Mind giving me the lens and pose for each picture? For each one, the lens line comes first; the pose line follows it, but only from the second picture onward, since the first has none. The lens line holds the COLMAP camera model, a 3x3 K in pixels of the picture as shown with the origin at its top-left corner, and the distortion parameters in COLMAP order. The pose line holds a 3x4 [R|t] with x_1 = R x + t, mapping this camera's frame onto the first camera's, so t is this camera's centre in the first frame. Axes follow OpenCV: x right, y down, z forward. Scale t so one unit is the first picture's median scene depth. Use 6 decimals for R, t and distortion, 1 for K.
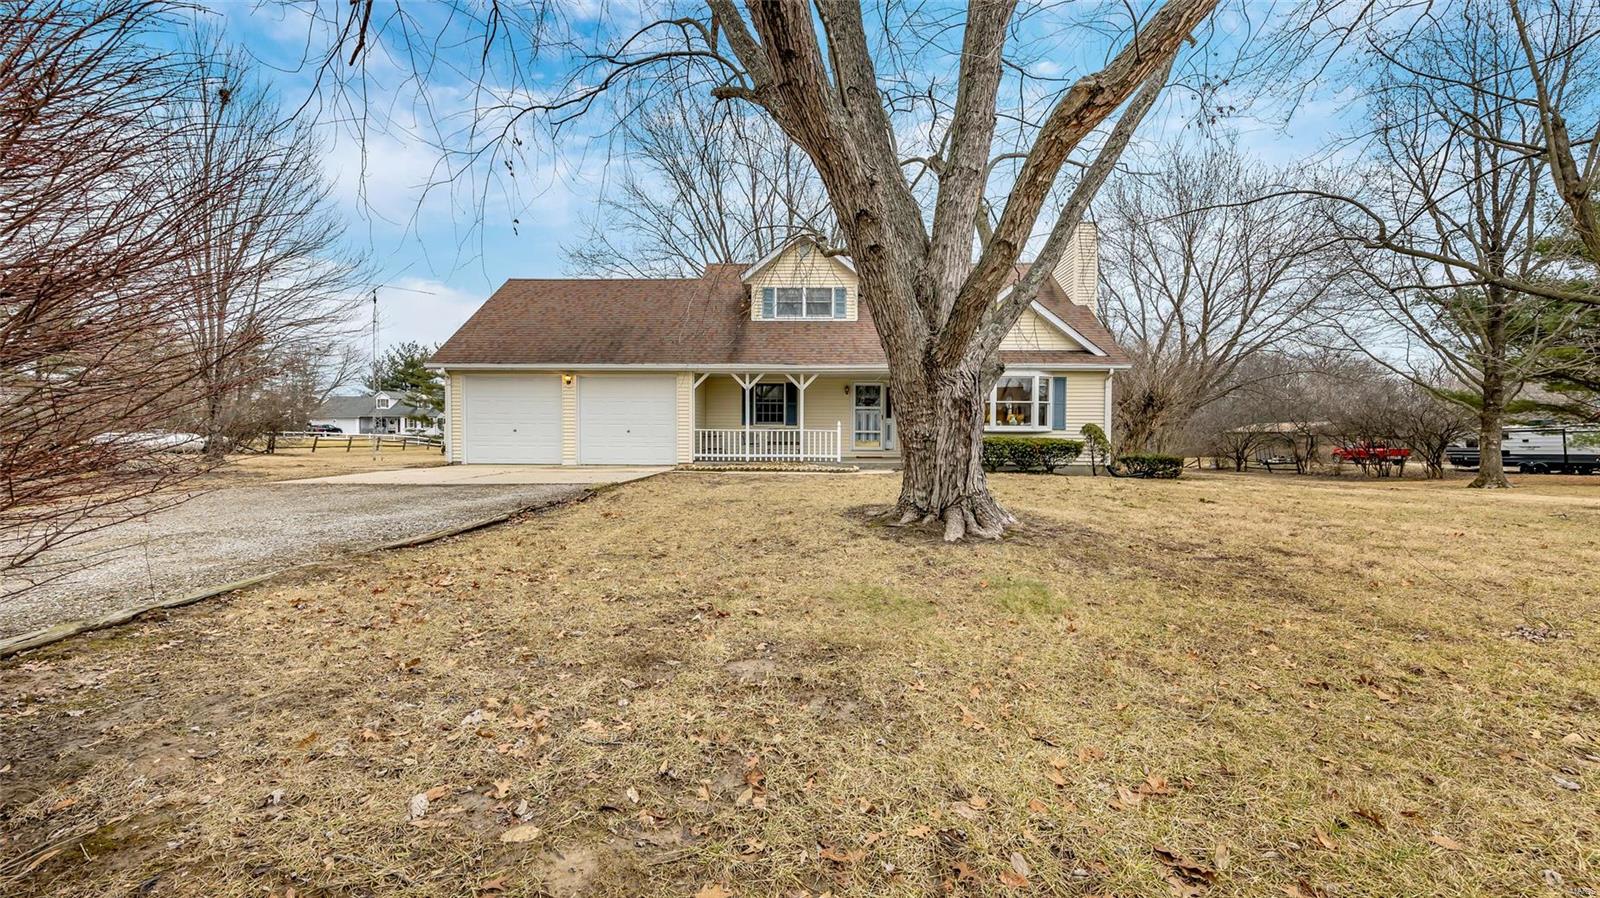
lens RADIAL K [[627.3, 0, 806.3], [0, 627.3, 449.5], [0, 0, 1]] dist [-0.000612, 0.000023]
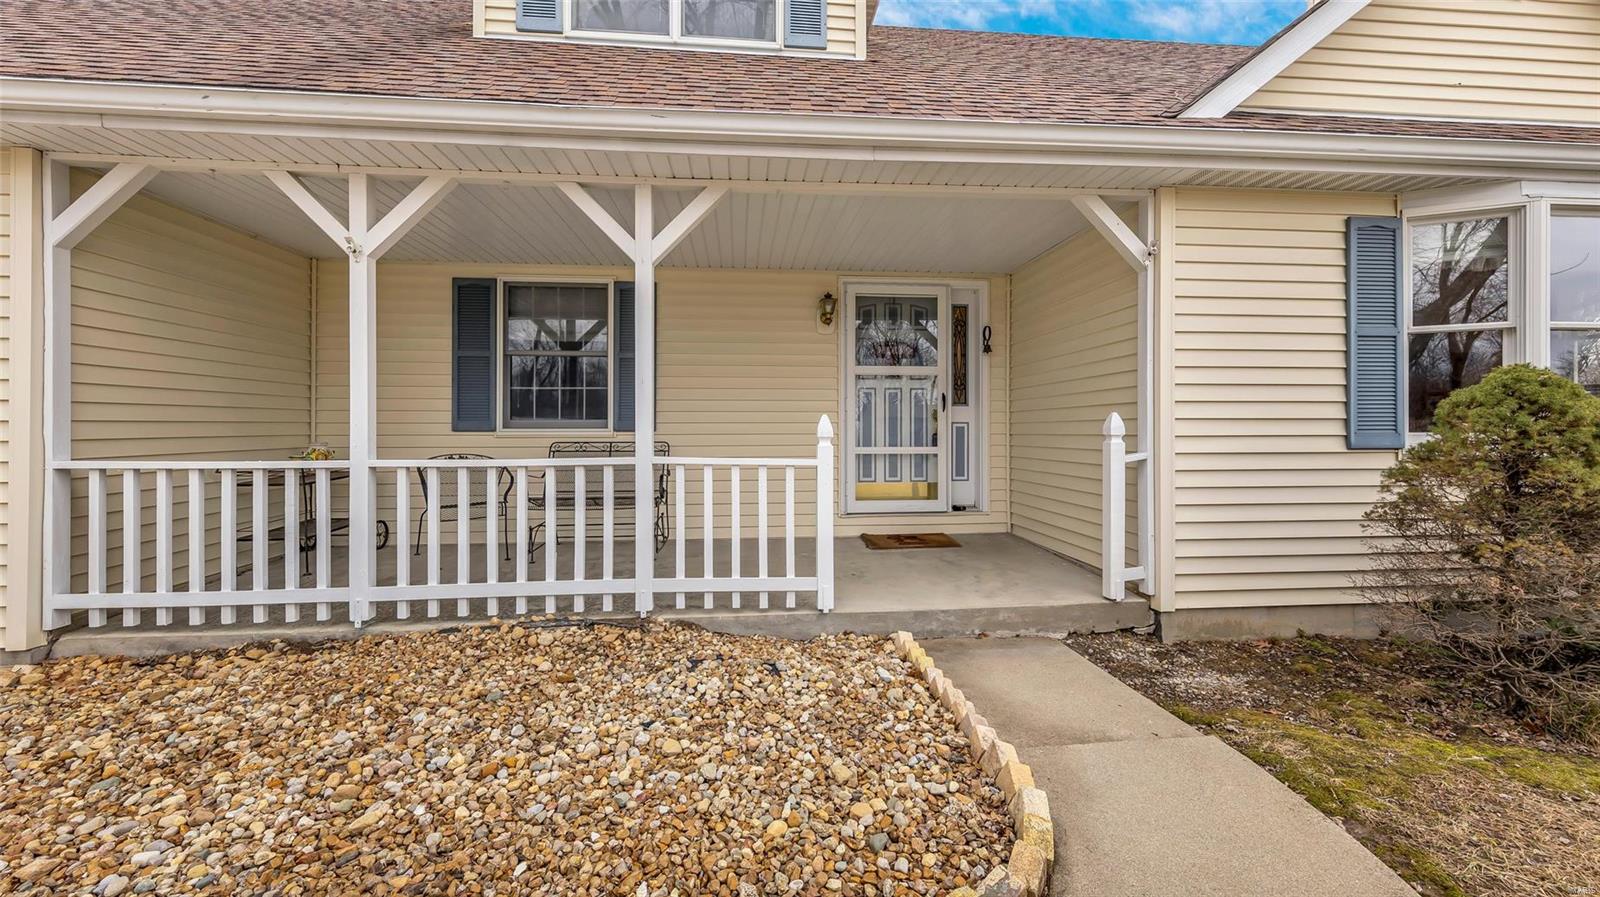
lens RADIAL K [[627.3, 0, 796.4], [0, 627.3, 433.0], [0, 0, 1]] dist [-0.000612, 0.000023]
pose [[0.993122, -0.006132, 0.116924, 0.015621], [0.007931, 0.999857, -0.014925, -0.031126], [-0.116816, 0.015750, 0.993029, 0.679116]]
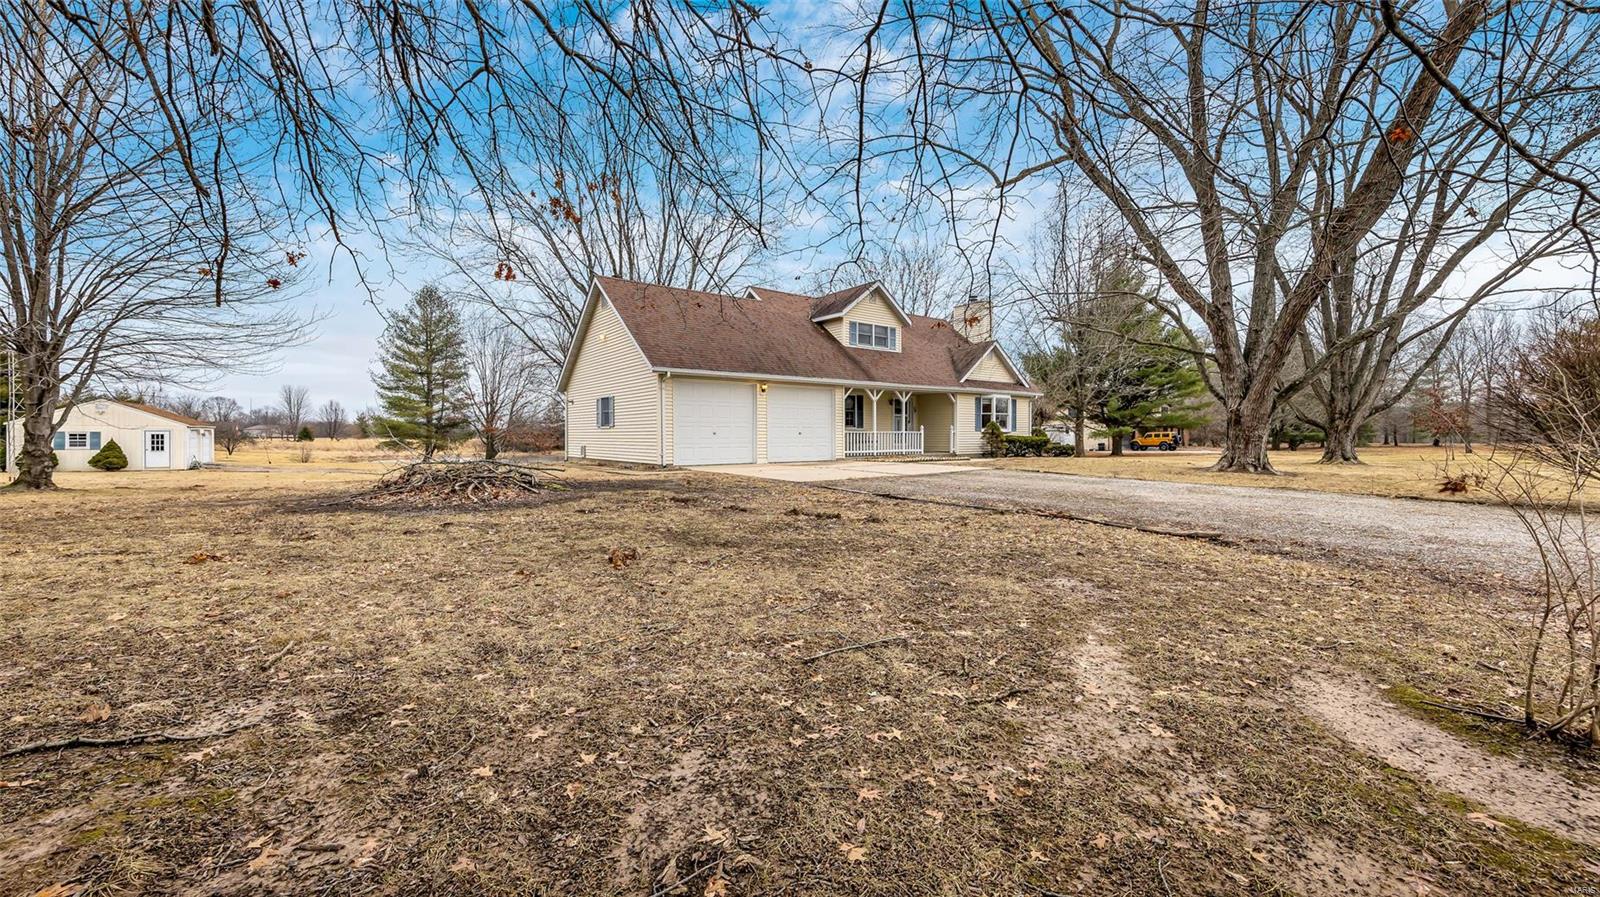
lens RADIAL K [[627.3, 0, 801.8], [0, 627.3, 442.2], [0, 0, 1]] dist [-0.000612, 0.000023]
pose [[0.791250, -0.011768, 0.611379, -0.879654], [0.018750, 0.999812, -0.005022, -0.004562], [-0.611205, 0.015437, 0.791322, 0.041682]]
